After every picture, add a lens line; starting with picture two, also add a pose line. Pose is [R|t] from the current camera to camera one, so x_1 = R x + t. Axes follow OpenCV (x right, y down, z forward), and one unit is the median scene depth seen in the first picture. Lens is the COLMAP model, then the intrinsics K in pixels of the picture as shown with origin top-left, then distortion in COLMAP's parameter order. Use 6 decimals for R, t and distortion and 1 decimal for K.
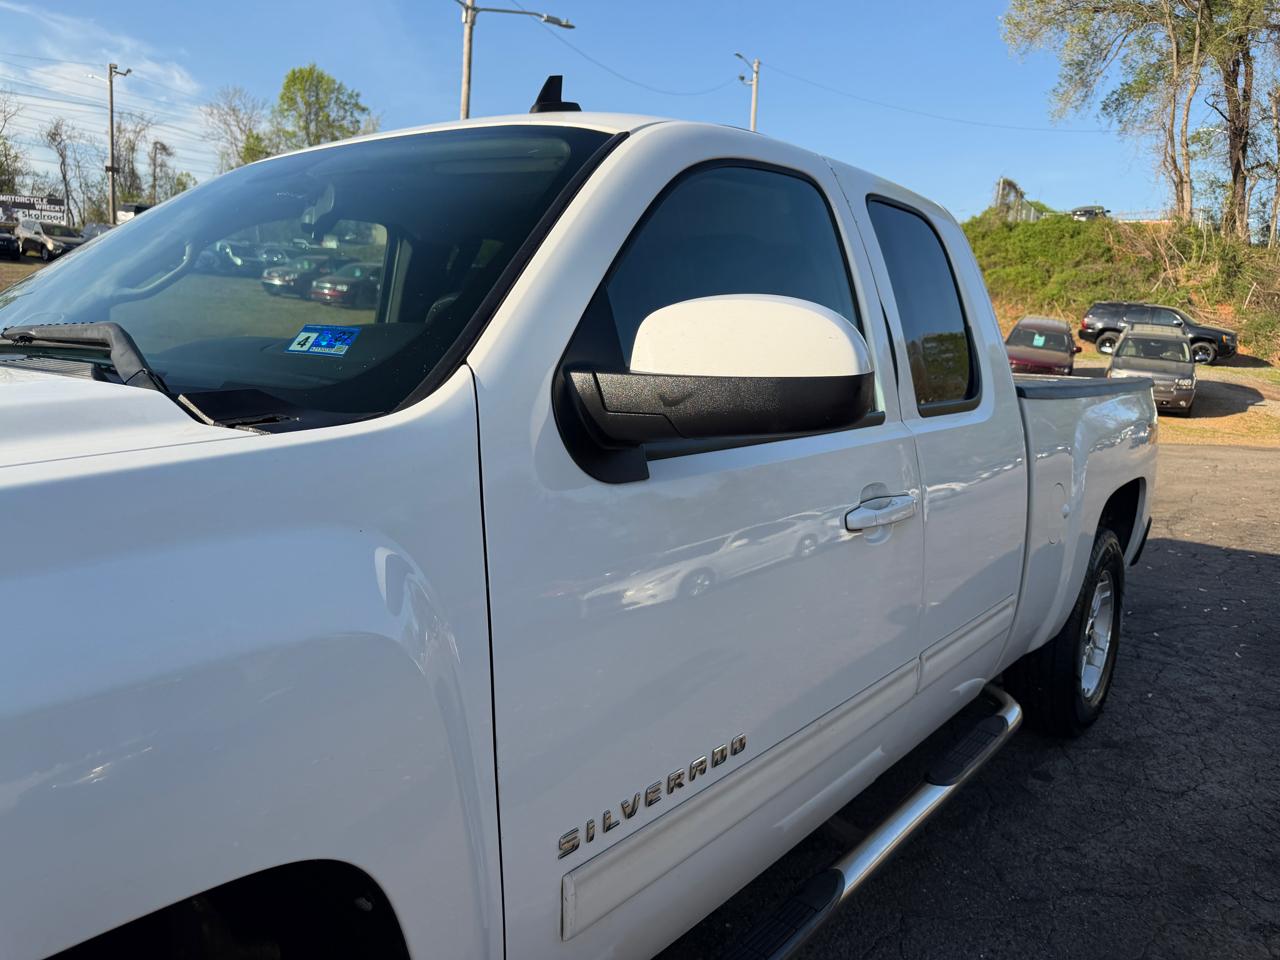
lens RADIAL K [[910.7, 0, 636.0], [0, 910.7, 485.1], [0, 0, 1]] dist [0.011024, -0.001488]
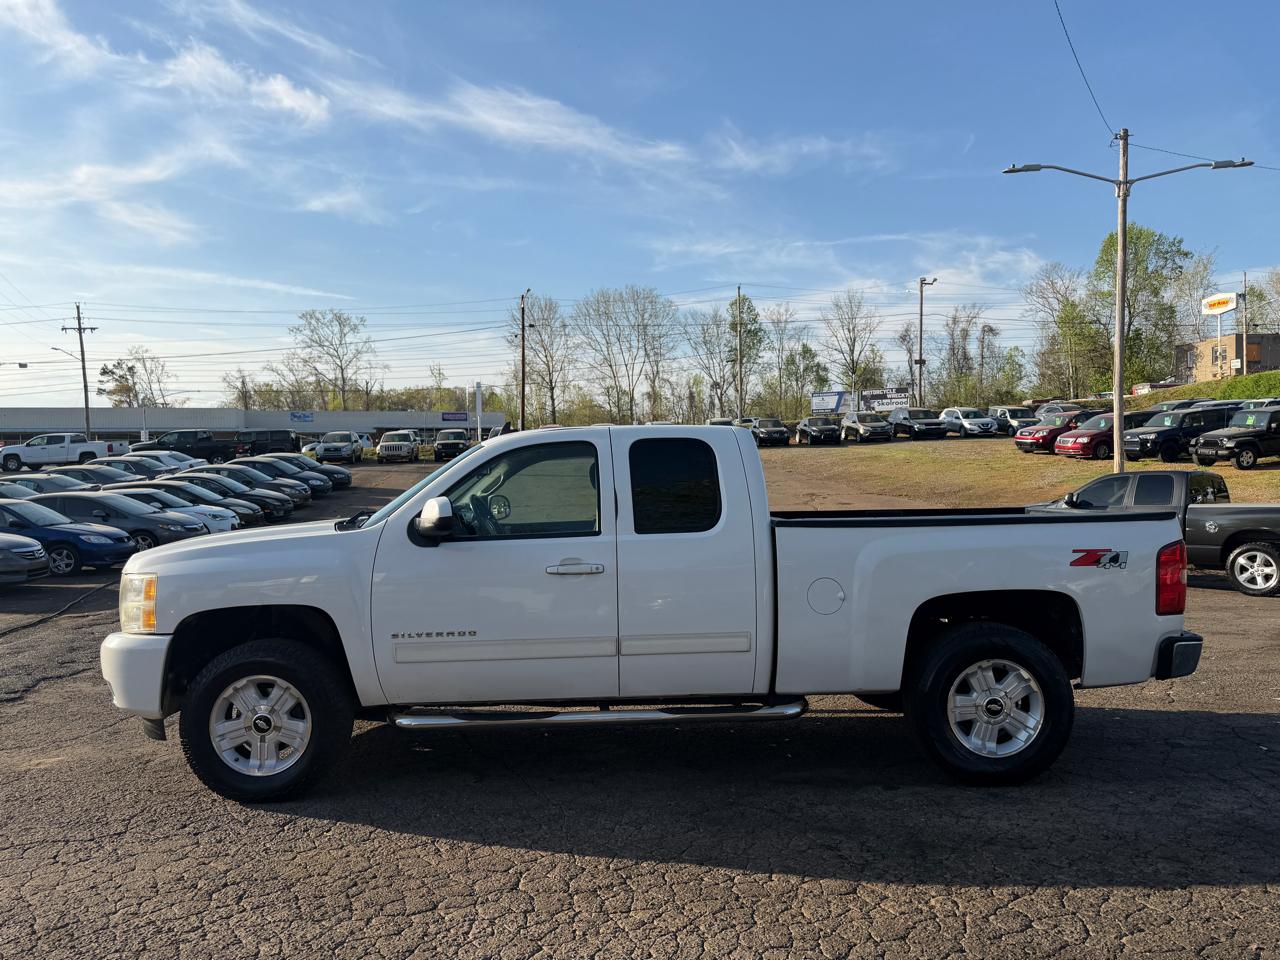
lens RADIAL K [[910.7, 0, 636.0], [0, 910.7, 485.1], [0, 0, 1]] dist [0.011024, -0.001488]
pose [[0.655245, -0.051084, -0.753687, 0.067826], [-0.079319, 0.987543, -0.135894, 0.003813], [0.751241, 0.148825, 0.643031, -0.015944]]
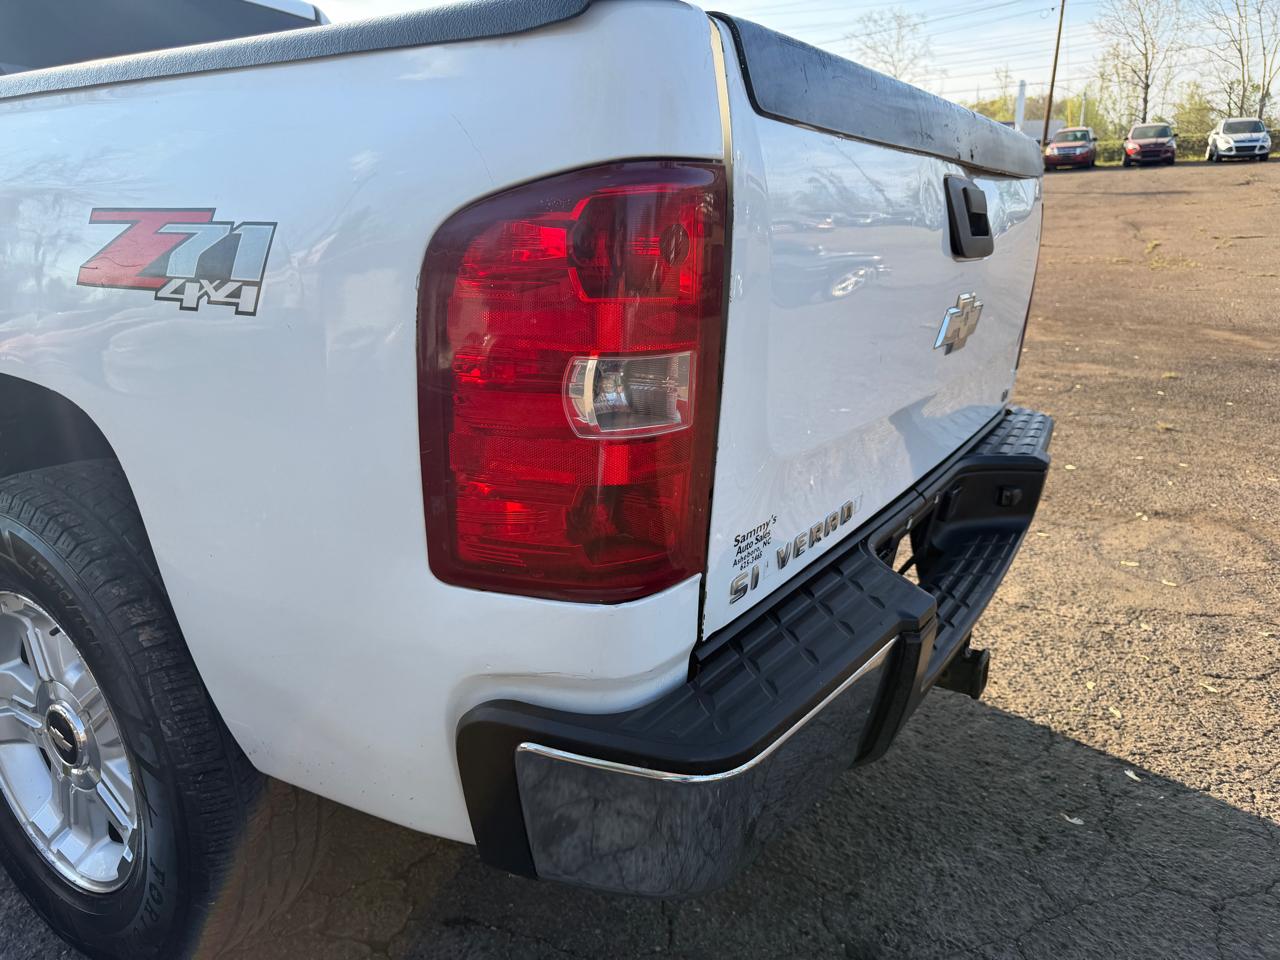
lens RADIAL K [[910.7, 0, 636.0], [0, 910.7, 485.1], [0, 0, 1]] dist [0.011024, -0.001488]
pose [[0.131556, 0.241918, -0.961337, 0.052022], [-0.156565, 0.962664, 0.220827, -0.004408], [0.978867, 0.121461, 0.164520, 0.068087]]
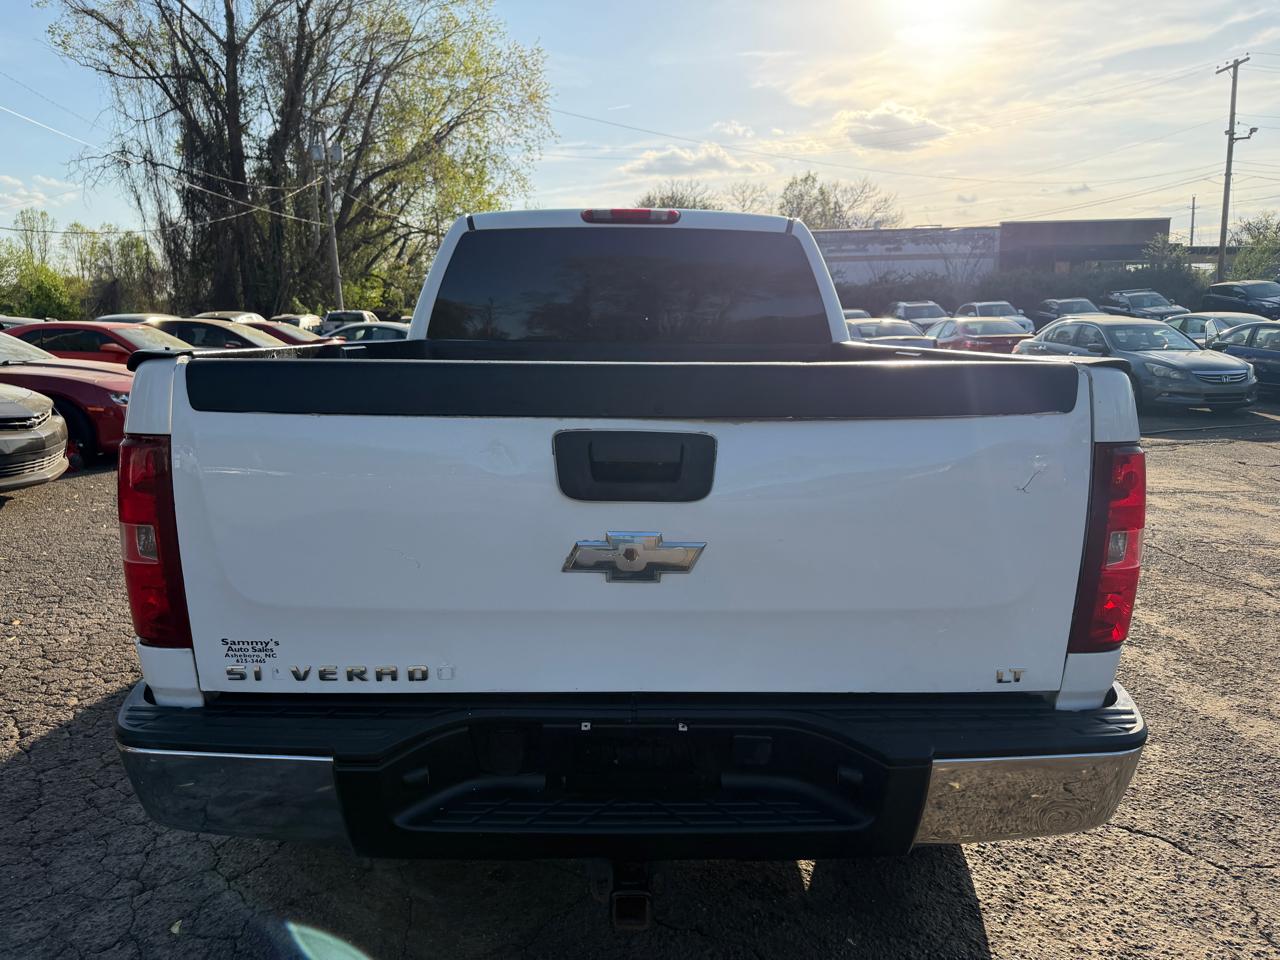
lens RADIAL K [[907.4, 0, 640.0], [0, 907.4, 480.0], [0, 0, 1]] dist [0.026324, -0.032094]
pose [[-0.761291, 0.070353, -0.644582, 0.044990], [-0.134589, 0.955301, 0.263223, -0.013521], [0.634288, 0.287143, -0.717793, 0.098164]]
